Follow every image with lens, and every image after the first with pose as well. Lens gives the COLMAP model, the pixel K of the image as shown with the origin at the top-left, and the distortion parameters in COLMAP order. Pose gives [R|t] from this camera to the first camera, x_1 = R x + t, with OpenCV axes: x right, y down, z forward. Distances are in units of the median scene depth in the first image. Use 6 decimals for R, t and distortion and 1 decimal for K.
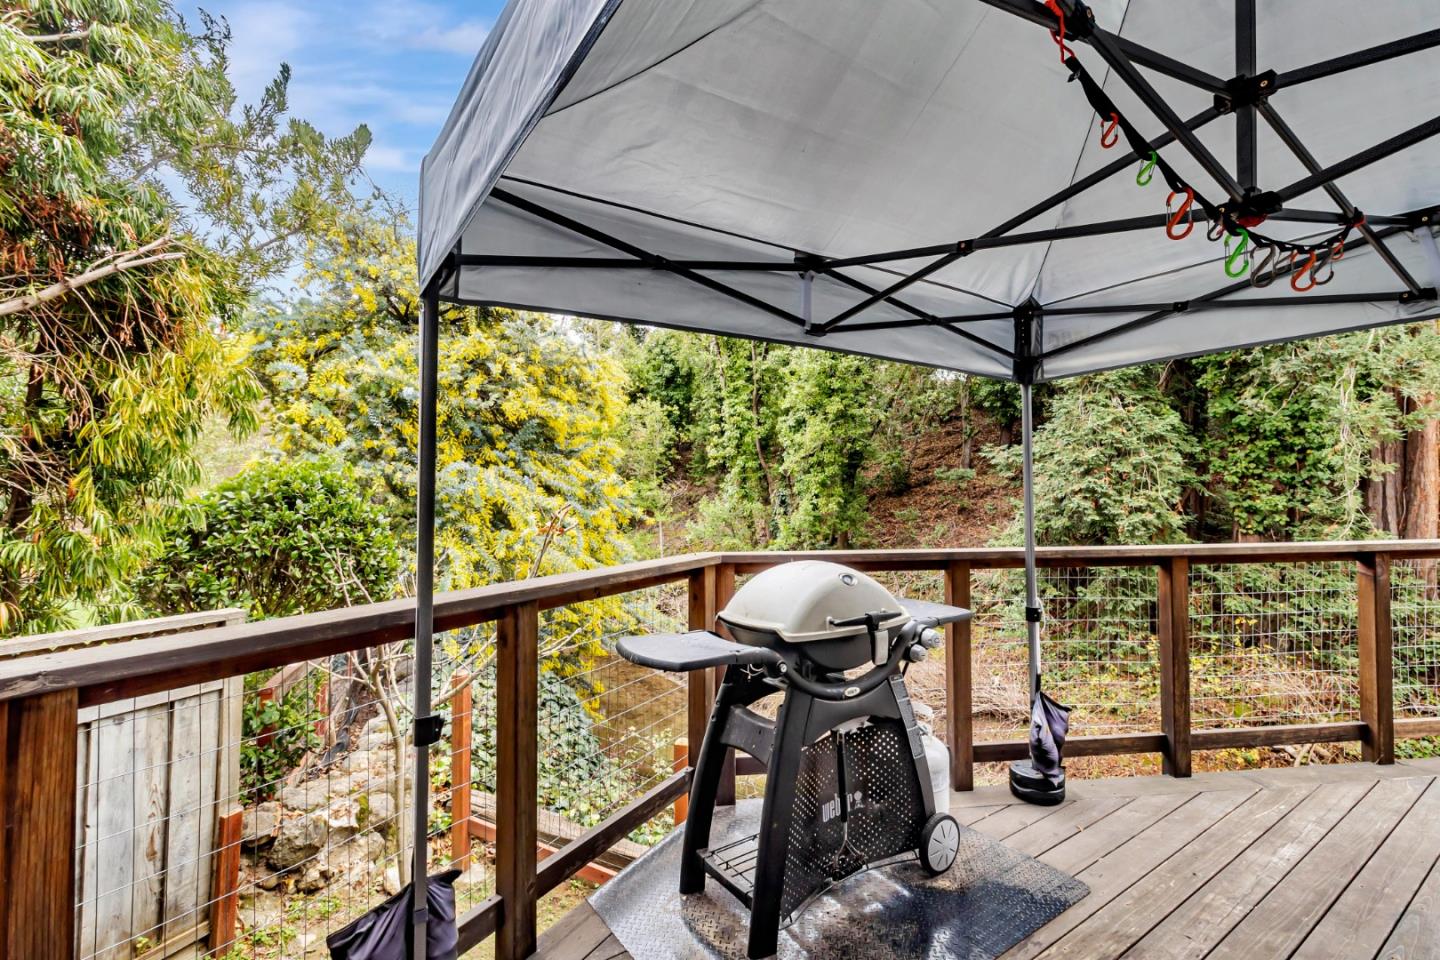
lens RADIAL K [[662.3, 0, 726.5], [0, 662.3, 479.2], [0, 0, 1]] dist [0.002074, 0.000584]
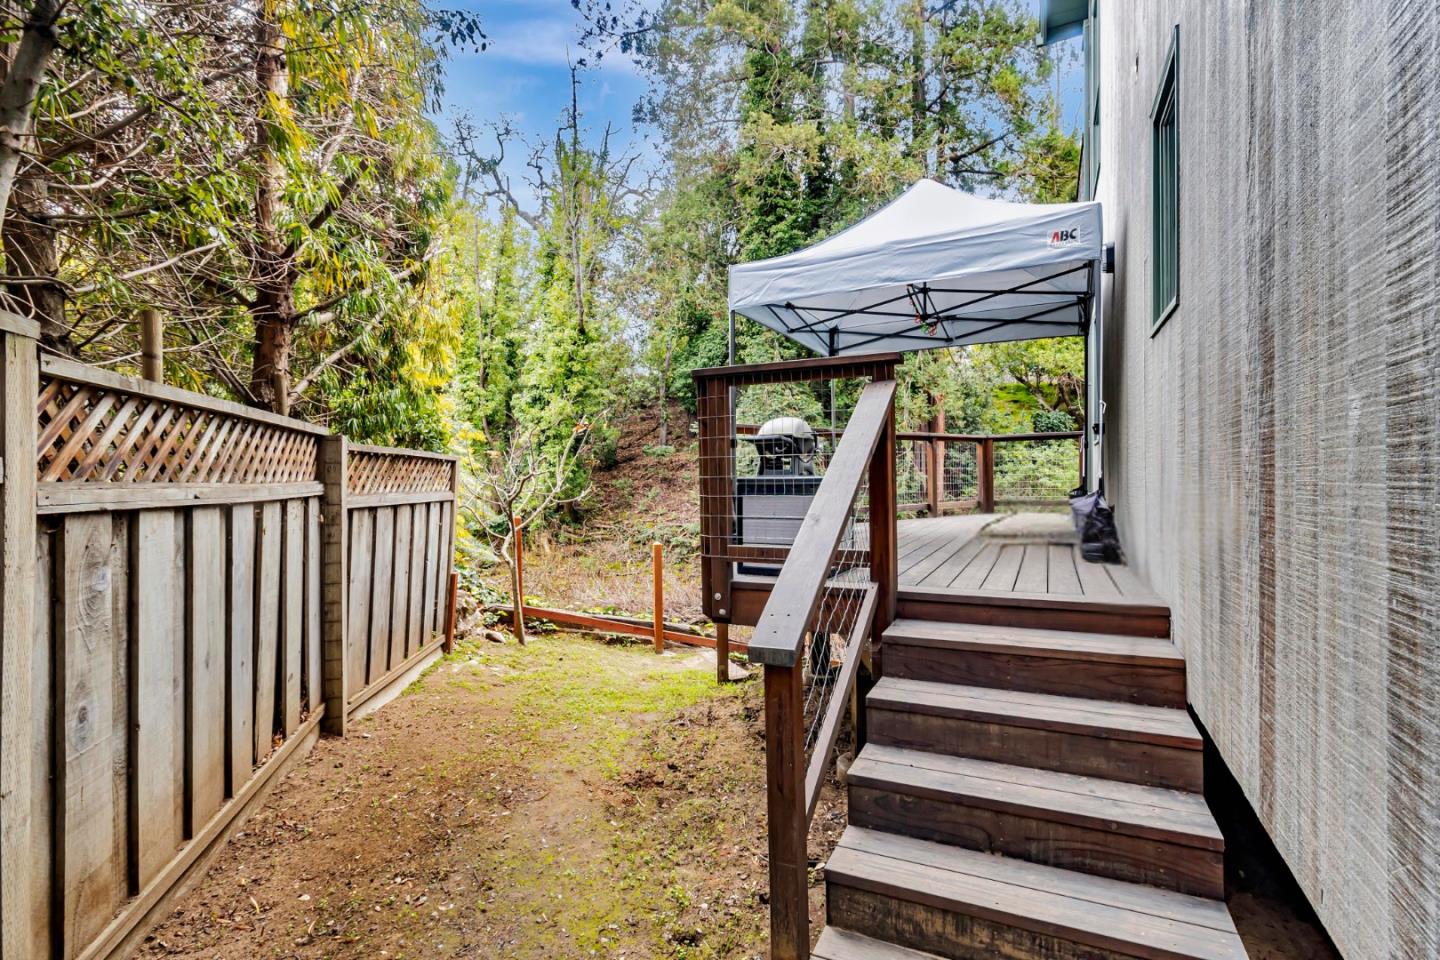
lens RADIAL K [[662.3, 0, 726.5], [0, 662.3, 479.2], [0, 0, 1]] dist [0.002074, 0.000584]
pose [[0.873957, -0.004986, 0.485978, -0.356395], [0.000594, 0.999958, 0.009190, 0.089966], [-0.486003, -0.007743, 0.873923, -0.315211]]
